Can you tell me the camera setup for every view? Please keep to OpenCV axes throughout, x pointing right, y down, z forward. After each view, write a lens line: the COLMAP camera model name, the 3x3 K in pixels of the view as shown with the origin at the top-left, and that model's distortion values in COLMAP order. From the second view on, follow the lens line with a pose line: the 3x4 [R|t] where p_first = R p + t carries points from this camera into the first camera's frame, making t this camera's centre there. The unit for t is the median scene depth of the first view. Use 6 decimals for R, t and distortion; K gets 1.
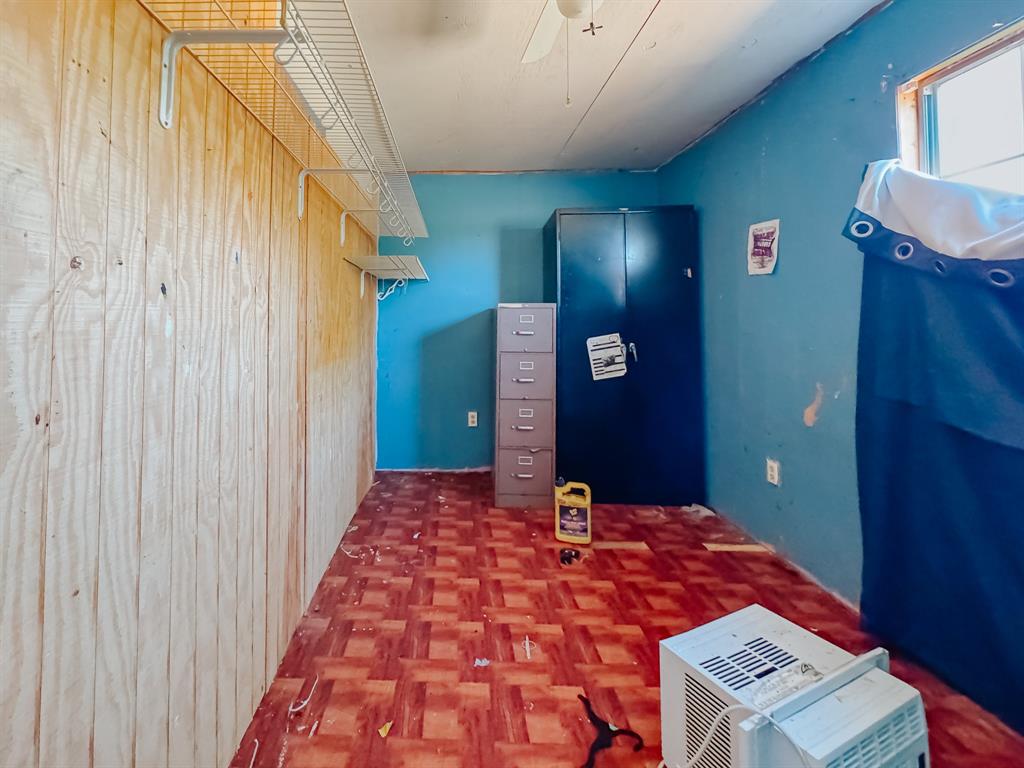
lens RADIAL K [[420.4, 0, 452.7], [0, 420.4, 304.0], [0, 0, 1]] dist [0.000103, -0.000109]
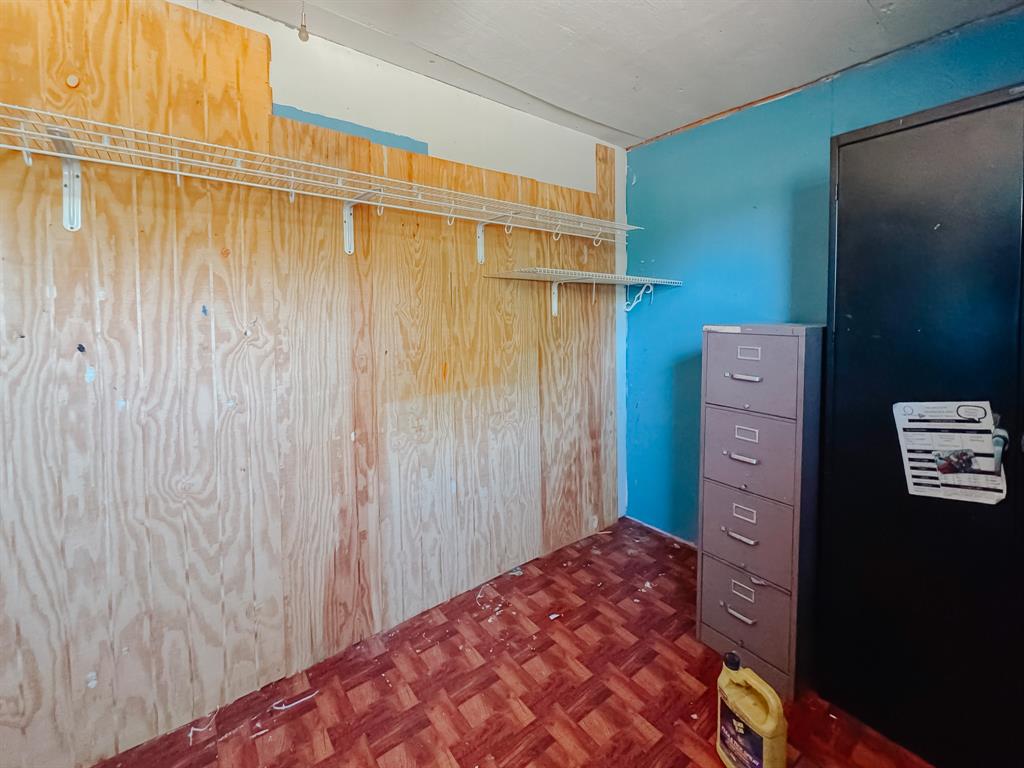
lens RADIAL K [[443.7, 0, 508.1], [0, 443.7, 323.2], [0, 0, 1]] dist [-0.001656, -0.000299]
pose [[0.642789, 0.016458, -0.765866, 0.547312], [0.032339, 0.998295, 0.048595, -0.058299], [0.765360, -0.056004, 0.641161, 0.463234]]
